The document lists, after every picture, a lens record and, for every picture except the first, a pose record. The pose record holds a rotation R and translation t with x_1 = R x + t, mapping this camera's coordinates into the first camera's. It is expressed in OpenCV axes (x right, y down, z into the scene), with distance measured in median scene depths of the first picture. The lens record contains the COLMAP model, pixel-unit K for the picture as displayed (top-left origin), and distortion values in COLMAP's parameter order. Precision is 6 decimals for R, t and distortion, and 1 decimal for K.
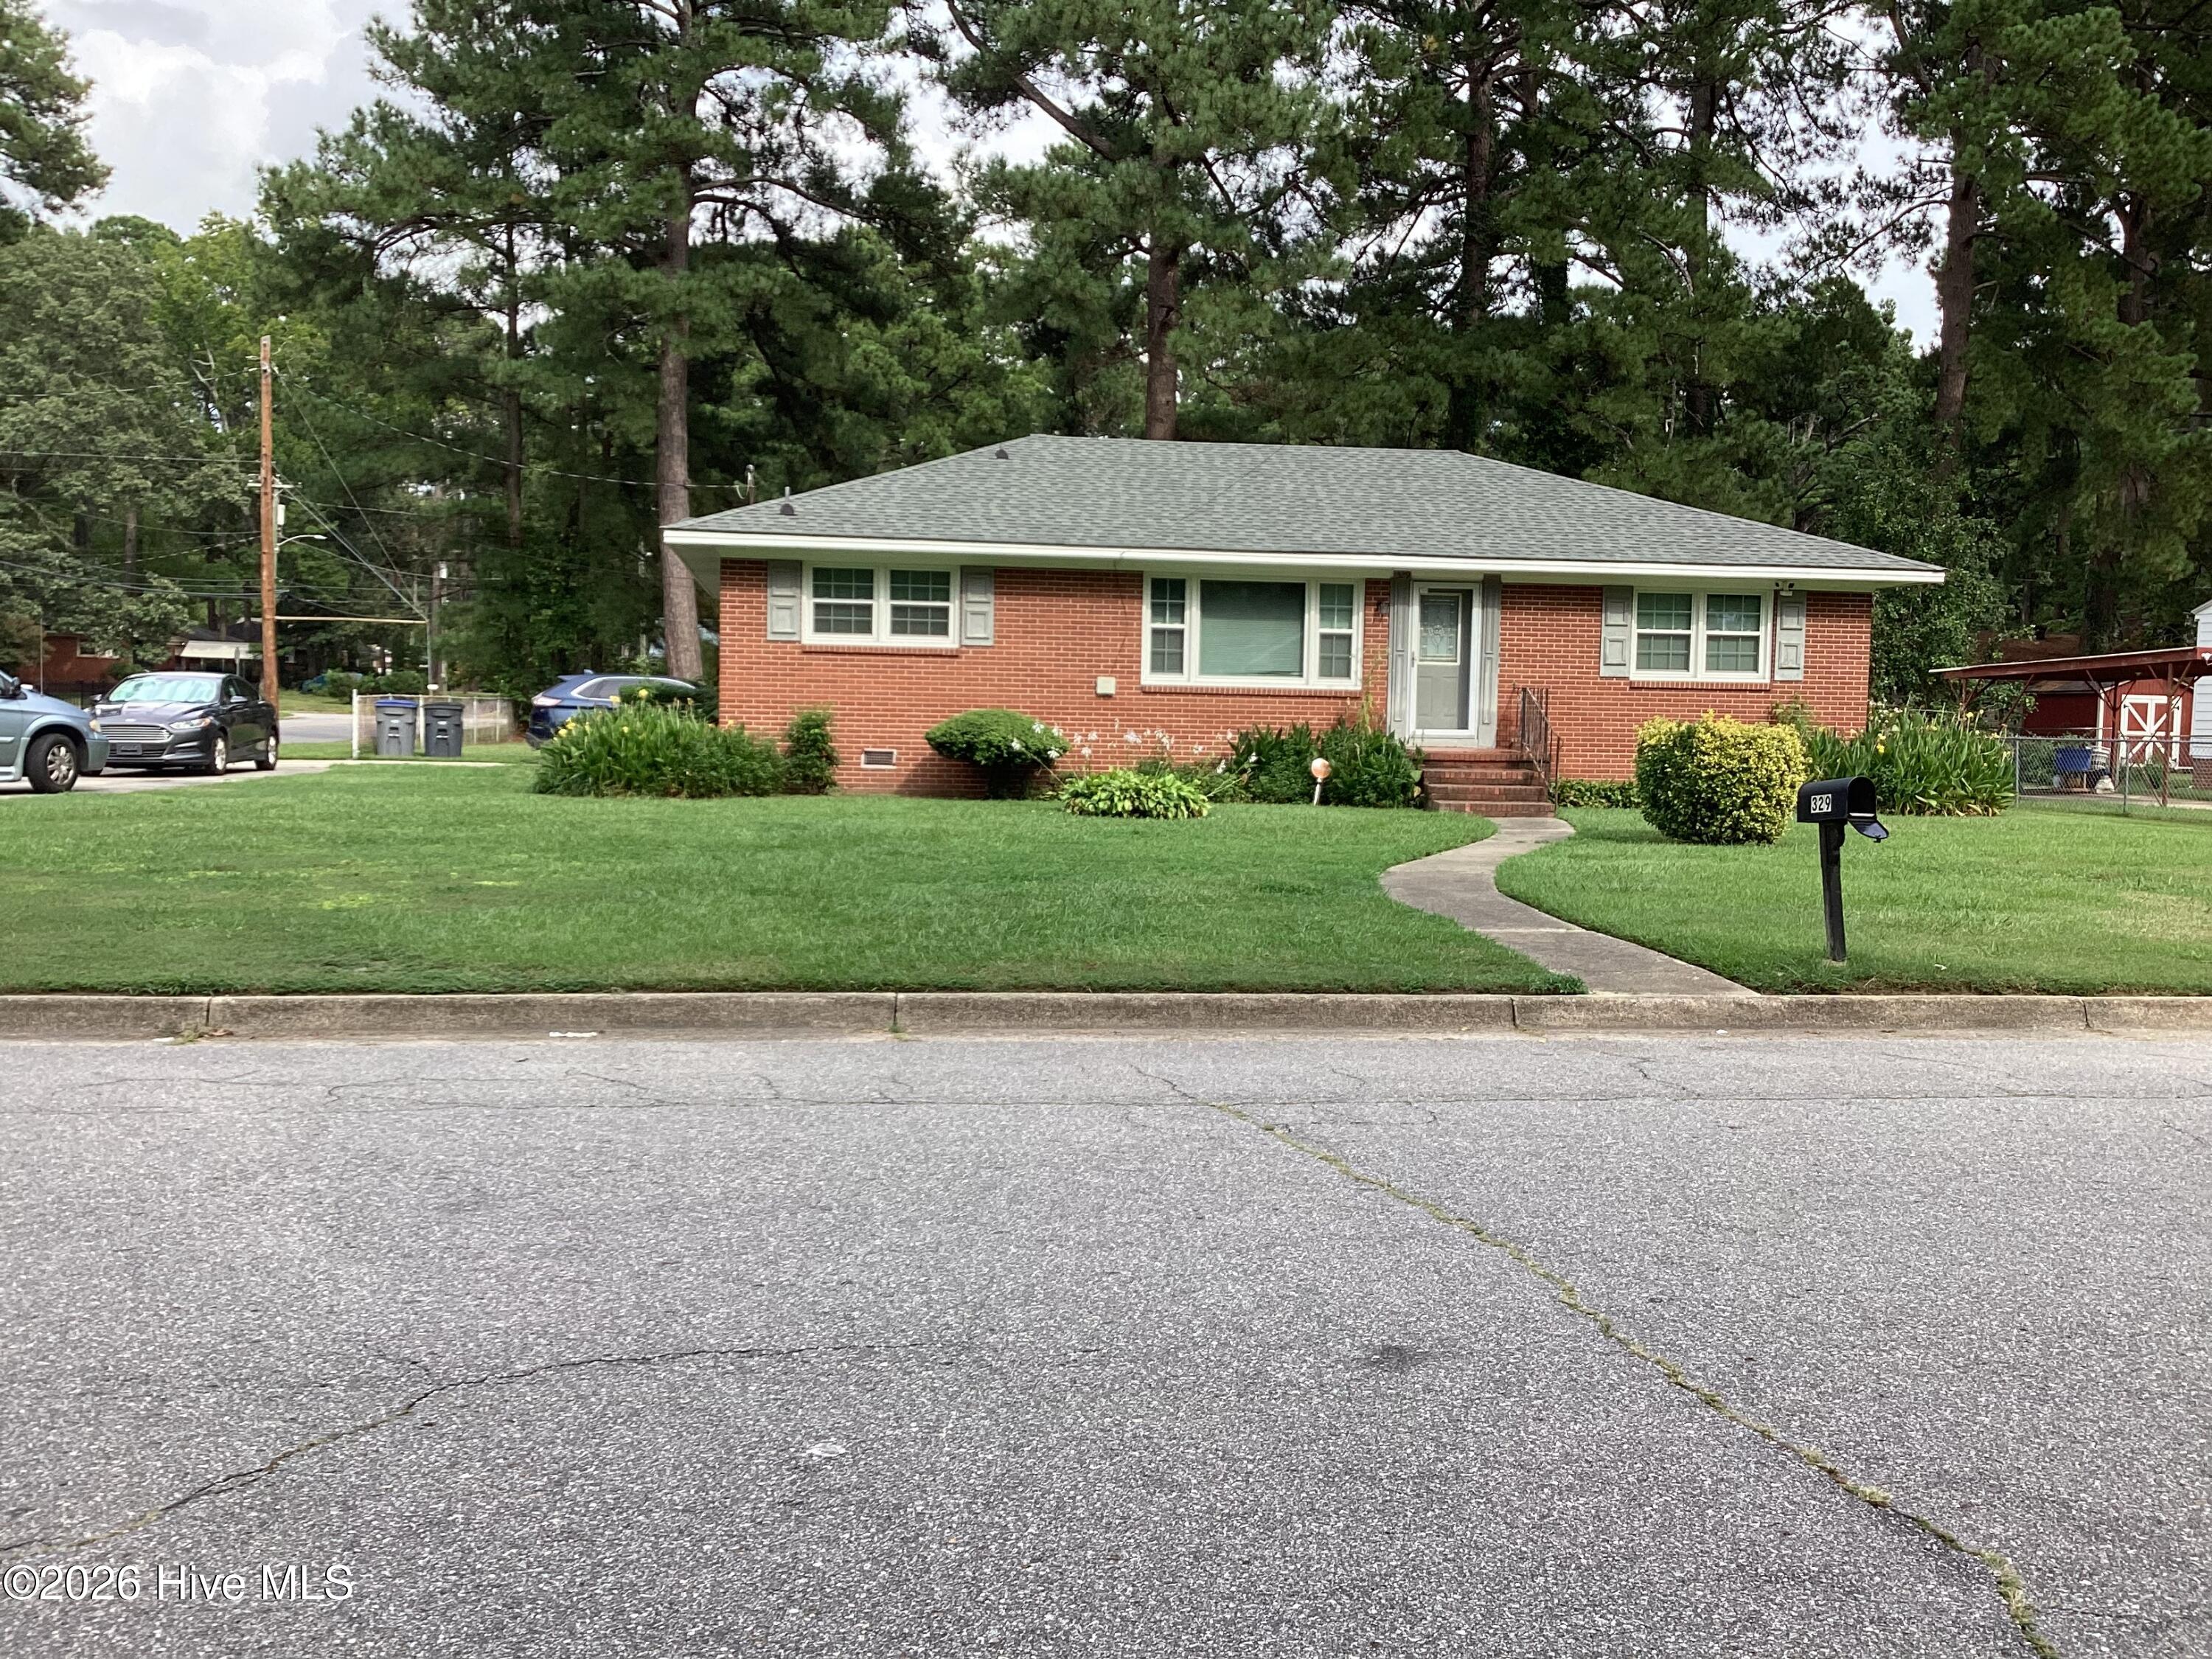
lens RADIAL K [[2004.9, 0, 1106.0], [0, 2004.9, 829.5], [0, 0, 1]] dist [0.090900, -0.164241]
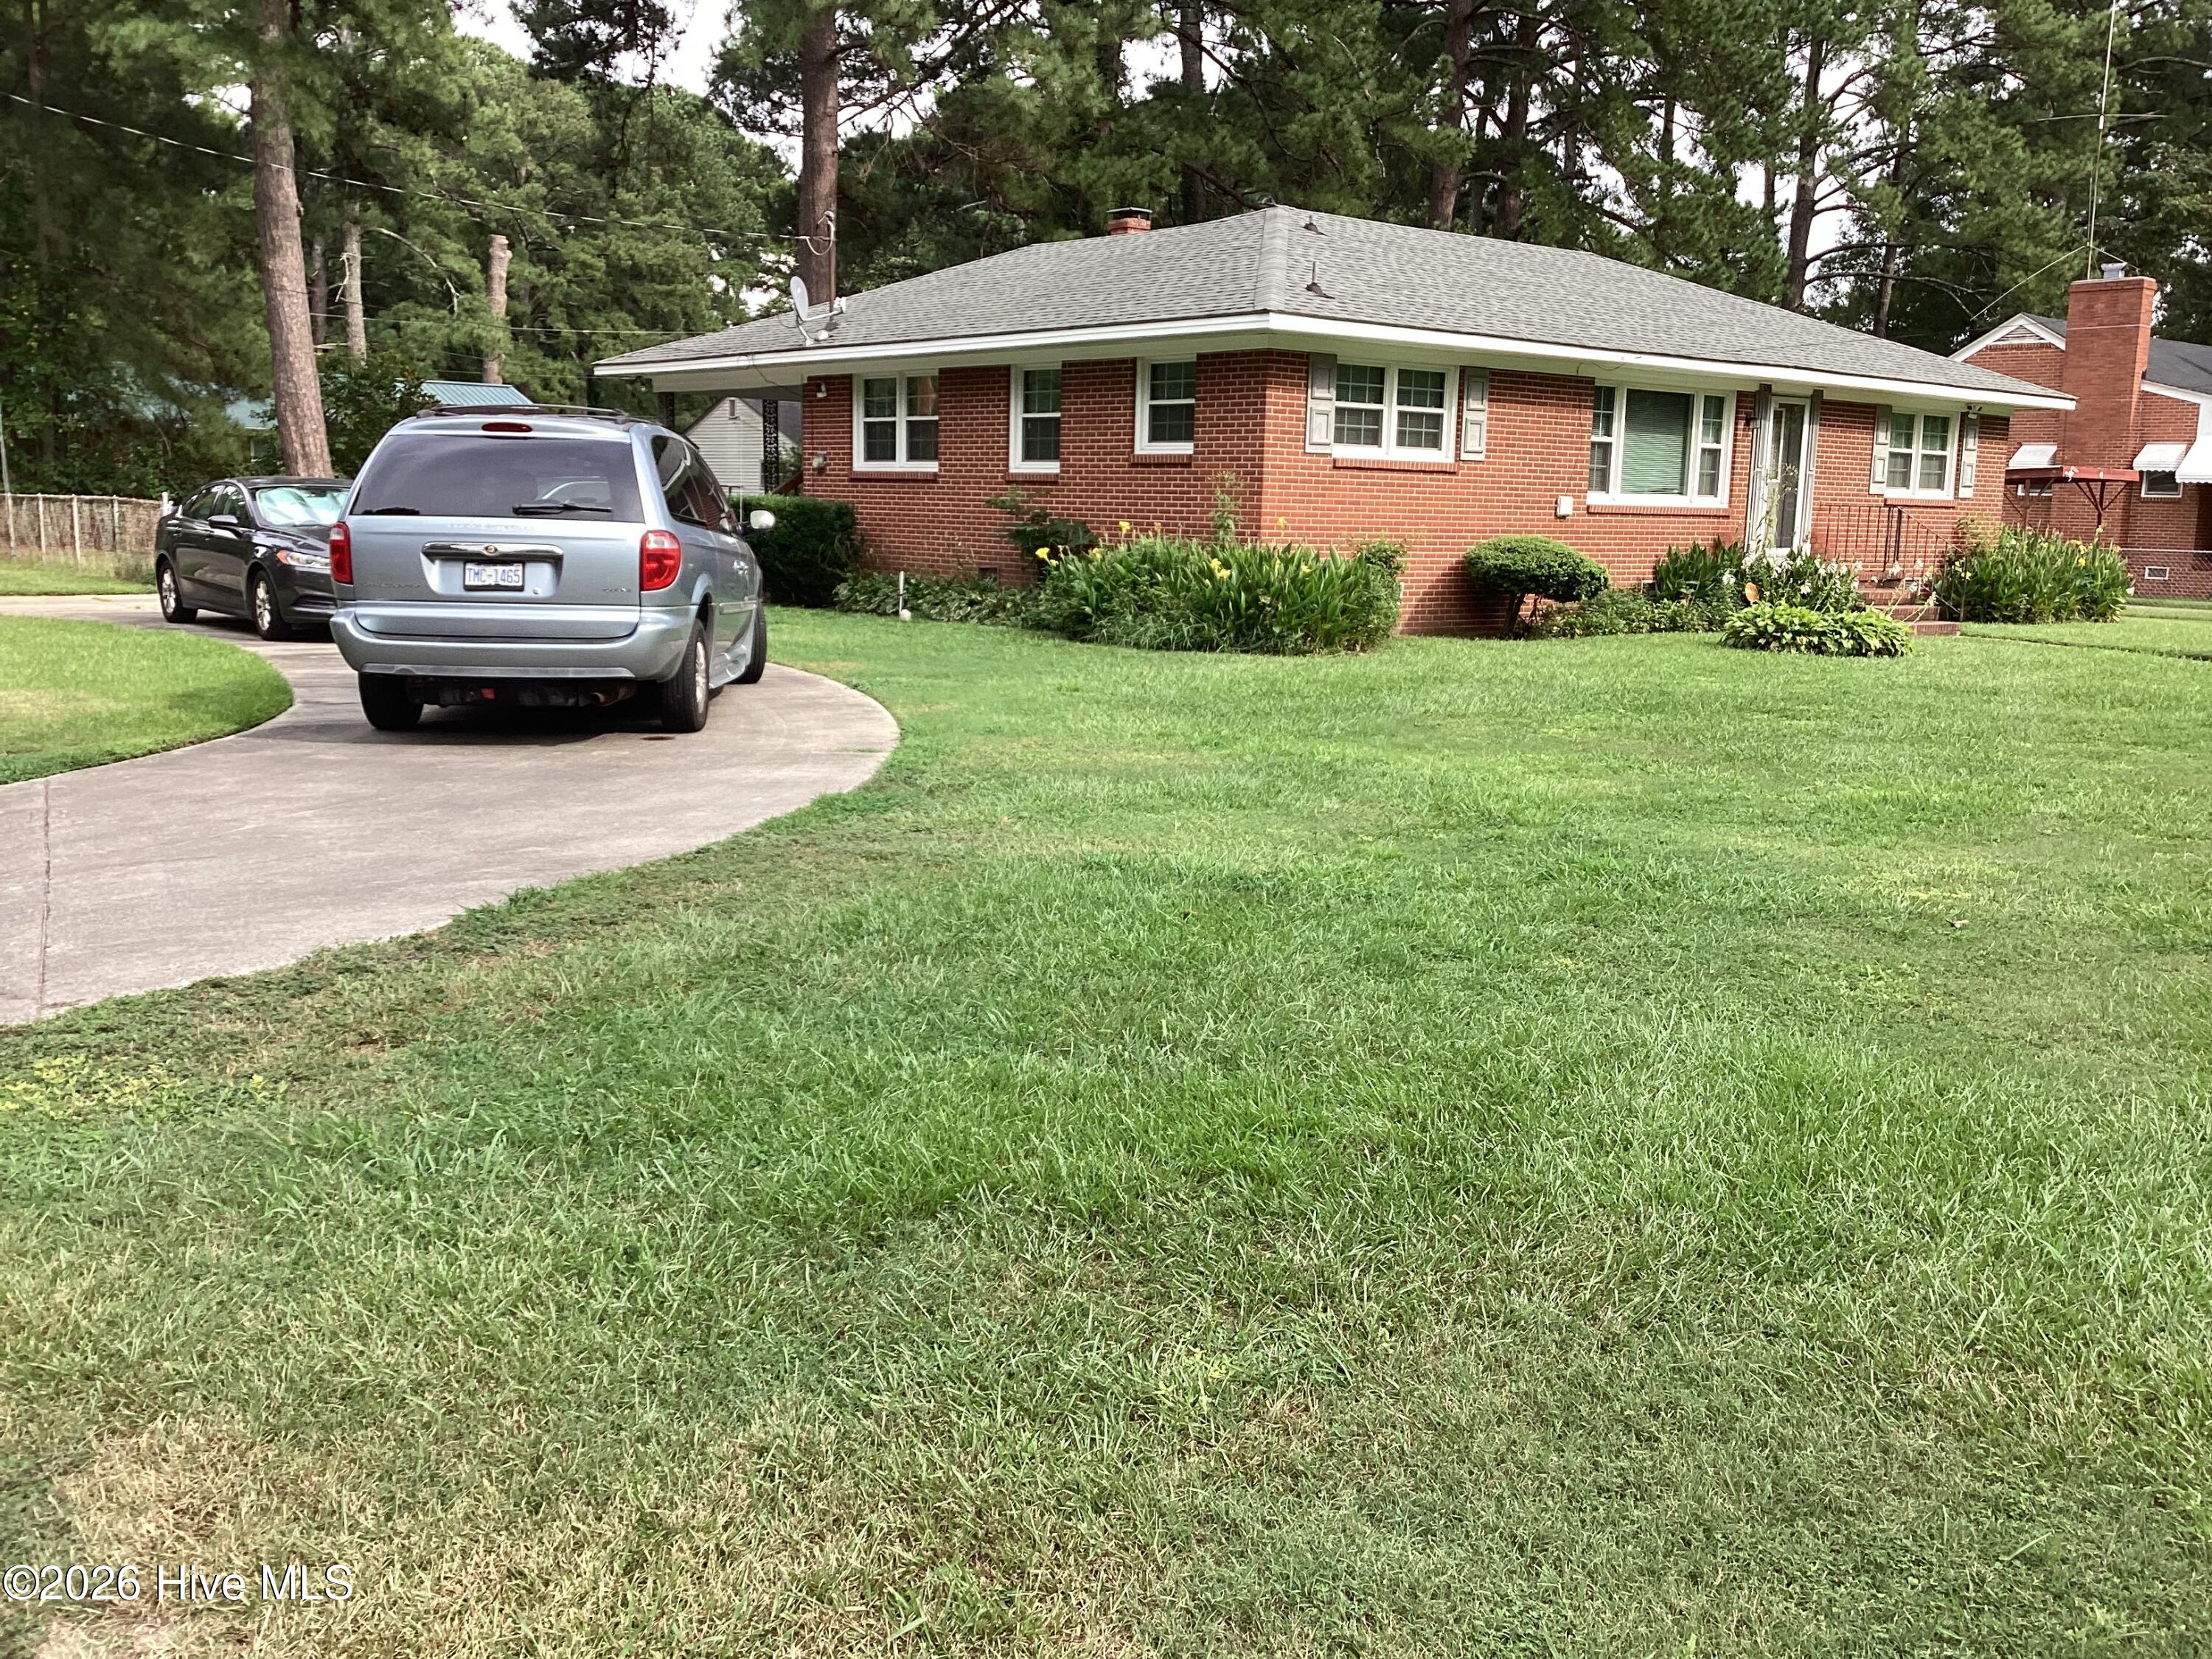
lens RADIAL K [[1941.1, 0, 1102.5], [0, 1941.1, 865.2], [0, 0, 1]] dist [0.141652, -0.216820]
pose [[0.860795, -0.089044, 0.501103, -0.638012], [0.022104, 0.990188, 0.137984, -0.036997], [-0.508472, -0.107700, 0.854316, 0.319965]]
